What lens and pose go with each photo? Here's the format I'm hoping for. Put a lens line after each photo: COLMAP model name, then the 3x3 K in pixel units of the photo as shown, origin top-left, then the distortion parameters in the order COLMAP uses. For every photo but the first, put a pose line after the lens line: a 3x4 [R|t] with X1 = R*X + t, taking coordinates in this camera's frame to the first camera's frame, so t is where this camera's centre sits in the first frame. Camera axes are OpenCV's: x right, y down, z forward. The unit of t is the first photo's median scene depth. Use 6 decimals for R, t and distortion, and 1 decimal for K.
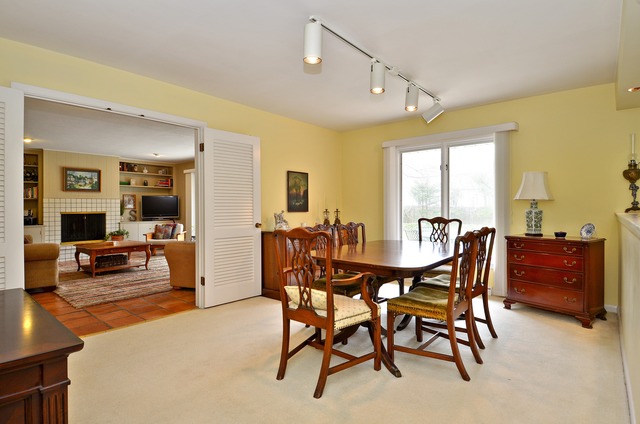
lens RADIAL K [[333.8, 0, 314.5], [0, 333.8, 207.3], [0, 0, 1]] dist [0.042908, -0.051267]
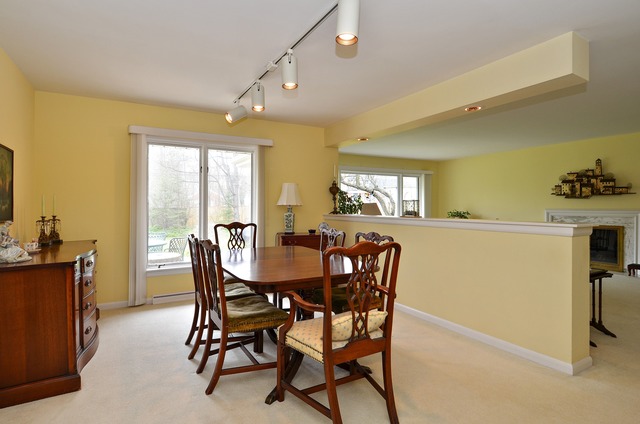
lens RADIAL K [[333.8, 0, 314.5], [0, 333.8, 207.3], [0, 0, 1]] dist [0.042908, -0.051267]
pose [[0.339663, 0.002093, 0.940545, -0.477362], [0.001312, 0.999995, -0.002699, -0.011561], [-0.940546, 0.002150, 0.339658, 0.465129]]
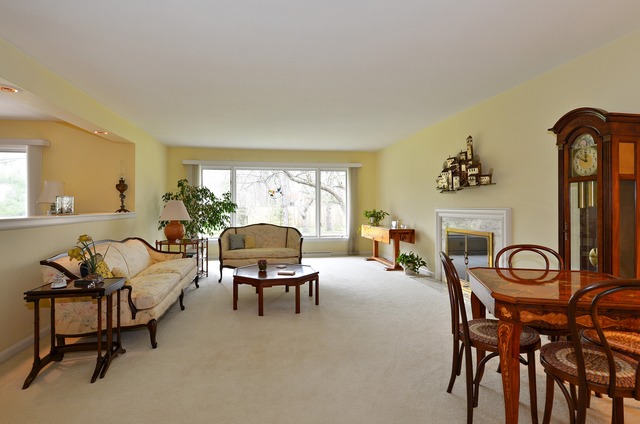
lens RADIAL K [[333.8, 0, 314.5], [0, 333.8, 207.3], [0, 0, 1]] dist [0.042908, -0.051267]
pose [[0.623304, 0.003875, 0.781970, 0.264227], [0.000233, 0.999987, -0.005141, -0.000680], [-0.781979, 0.003387, 0.623295, -0.531350]]
